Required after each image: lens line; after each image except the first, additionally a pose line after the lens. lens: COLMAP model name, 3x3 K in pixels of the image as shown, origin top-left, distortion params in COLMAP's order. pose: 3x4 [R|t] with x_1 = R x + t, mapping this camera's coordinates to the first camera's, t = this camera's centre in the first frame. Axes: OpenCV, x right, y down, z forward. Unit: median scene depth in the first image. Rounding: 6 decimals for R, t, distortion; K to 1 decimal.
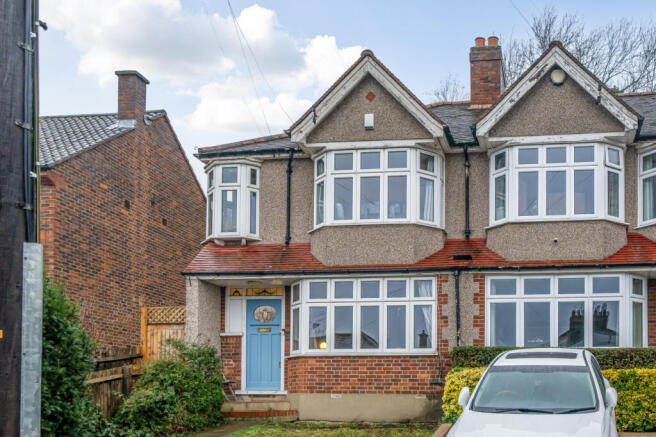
lens RADIAL K [[675.6, 0, 328.0], [0, 675.6, 217.9], [0, 0, 1]] dist [0.020405, 0.000000]
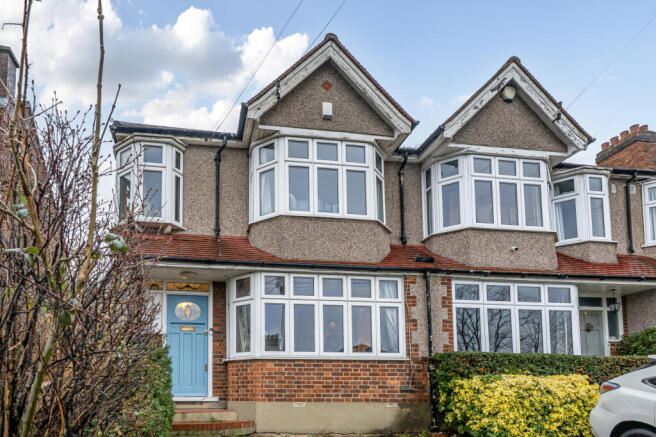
lens RADIAL K [[557.9, 0, 327.7], [0, 557.9, 254.9], [0, 0, 1]] dist [-0.003393, -0.003873]
pose [[0.950270, 0.074515, 0.302382, -0.166662], [-0.078991, 0.996872, 0.002584, 0.058010], [-0.301244, -0.026341, 0.953183, 0.273489]]
